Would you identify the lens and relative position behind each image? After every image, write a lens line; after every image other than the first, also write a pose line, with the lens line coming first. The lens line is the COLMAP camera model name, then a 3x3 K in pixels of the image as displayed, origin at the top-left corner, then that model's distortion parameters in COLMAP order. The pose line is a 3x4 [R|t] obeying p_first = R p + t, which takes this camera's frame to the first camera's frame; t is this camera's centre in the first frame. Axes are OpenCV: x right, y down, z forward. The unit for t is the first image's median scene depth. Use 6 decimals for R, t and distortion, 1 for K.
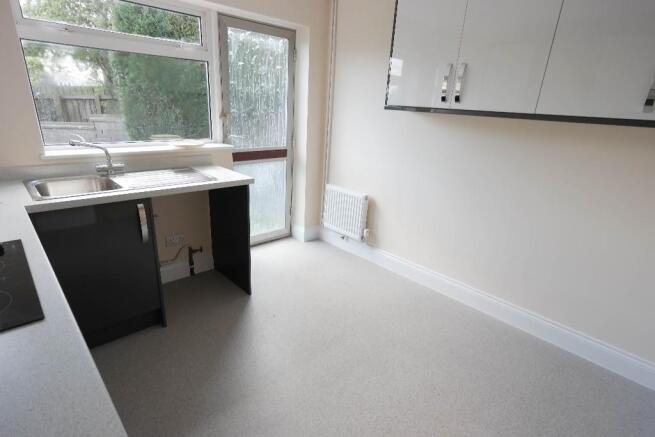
lens RADIAL K [[349.6, 0, 325.4], [0, 349.6, 228.9], [0, 0, 1]] dist [-0.004118, 0.015496]
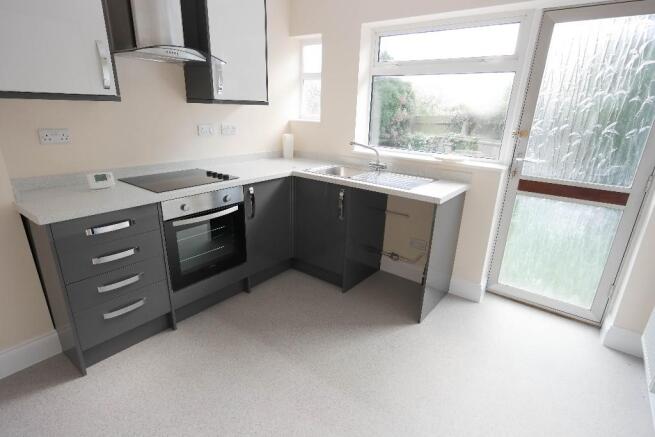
lens RADIAL K [[349.6, 0, 325.4], [0, 349.6, 228.9], [0, 0, 1]] dist [-0.004118, 0.015496]
pose [[0.154169, 0.289642, -0.944637, 0.491625], [-0.362978, 0.905817, 0.218499, -0.132634], [0.918955, 0.309197, 0.244783, 0.440433]]
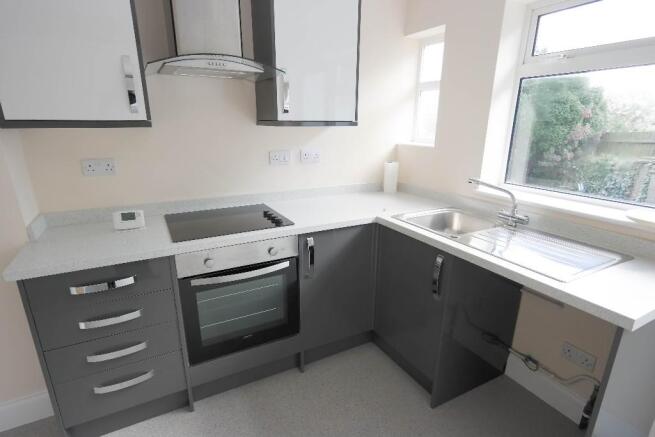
lens RADIAL K [[349.6, 0, 325.4], [0, 349.6, 228.9], [0, 0, 1]] dist [-0.004118, 0.015496]
pose [[-0.258994, 0.241195, -0.935279, 0.202141], [-0.352117, 0.878104, 0.323957, -0.199623], [0.899409, 0.413230, -0.142495, 0.560022]]
